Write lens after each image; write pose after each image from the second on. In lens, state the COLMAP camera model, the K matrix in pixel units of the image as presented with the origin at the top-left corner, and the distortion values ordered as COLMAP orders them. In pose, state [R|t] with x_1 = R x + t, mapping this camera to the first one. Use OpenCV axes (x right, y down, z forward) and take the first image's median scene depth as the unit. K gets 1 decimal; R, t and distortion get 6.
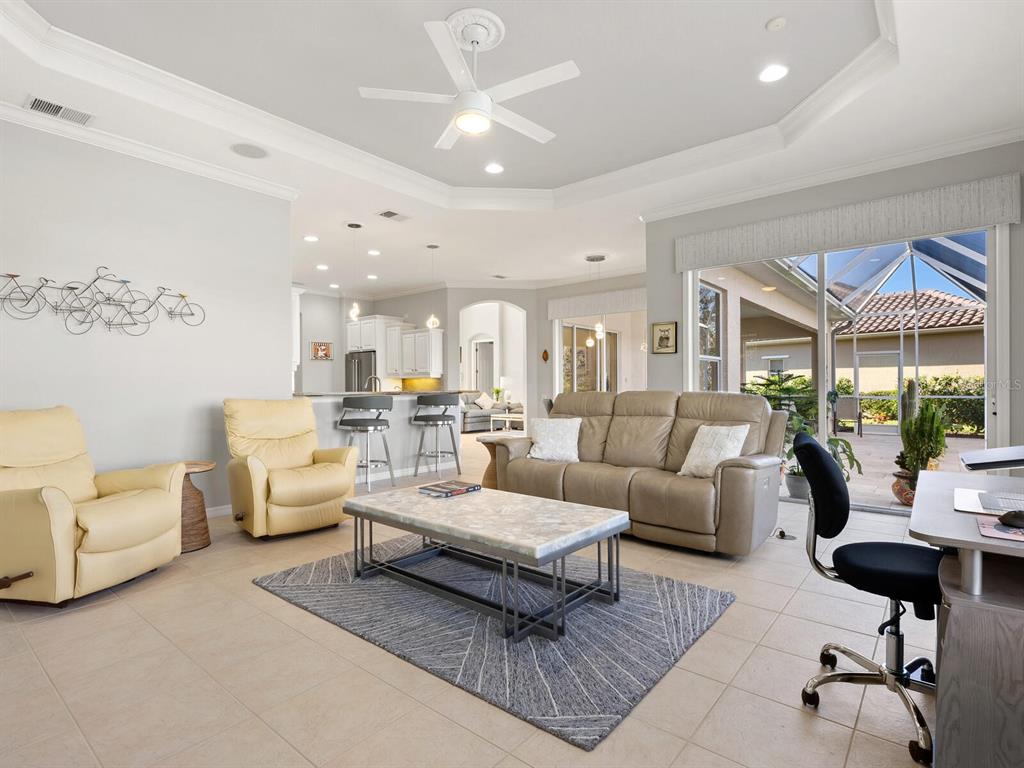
lens RADIAL K [[520.8, 0, 515.2], [0, 520.8, 388.1], [0, 0, 1]] dist [-0.004483, 0.001698]
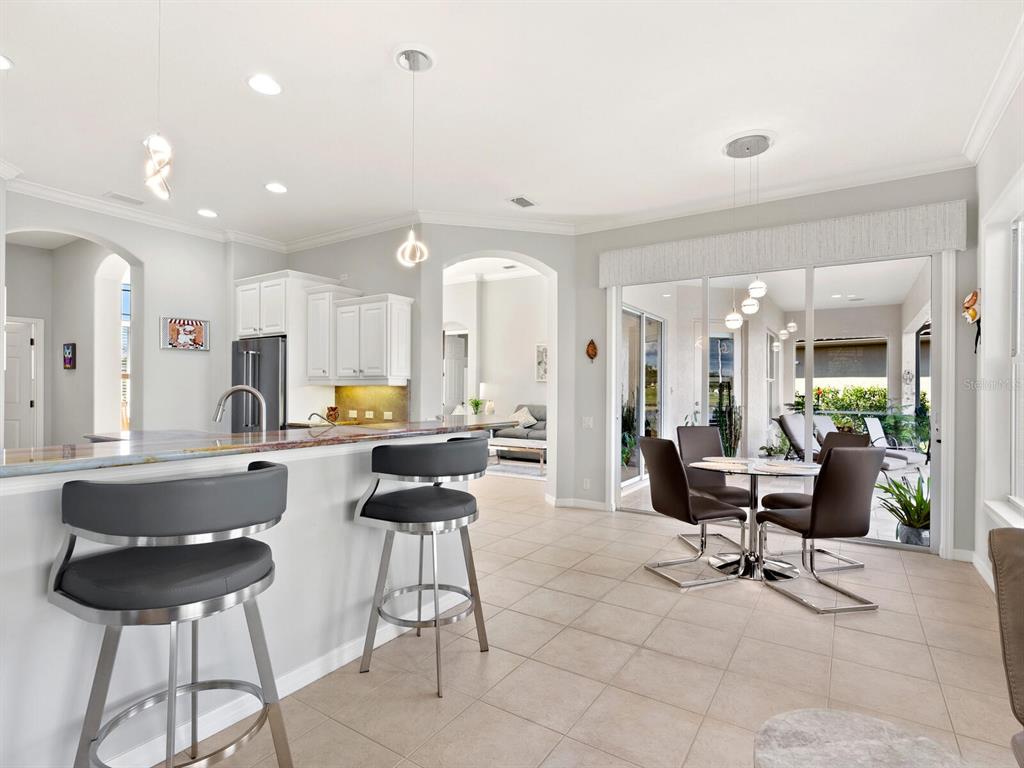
lens RADIAL K [[520.8, 0, 515.2], [0, 520.8, 388.1], [0, 0, 1]] dist [-0.004483, 0.001698]
pose [[0.993729, 0.011716, 0.111202, -0.088957], [-0.010832, 0.999905, -0.008551, -0.013817], [-0.111292, 0.007293, 0.993761, 0.431174]]
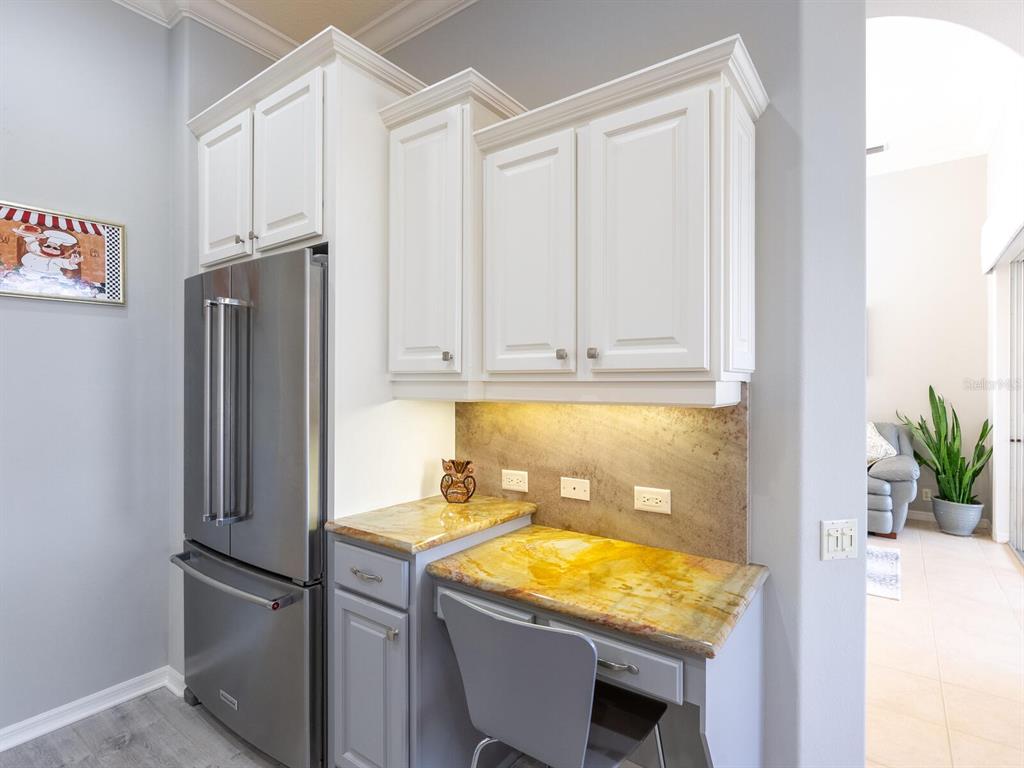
lens RADIAL K [[520.8, 0, 515.2], [0, 520.8, 388.1], [0, 0, 1]] dist [-0.004483, 0.001698]
pose [[0.998316, 0.008498, 0.057377, -0.217859], [-0.008570, 0.999963, 0.001007, -0.024128], [-0.057367, -0.001497, 0.998352, 0.833134]]
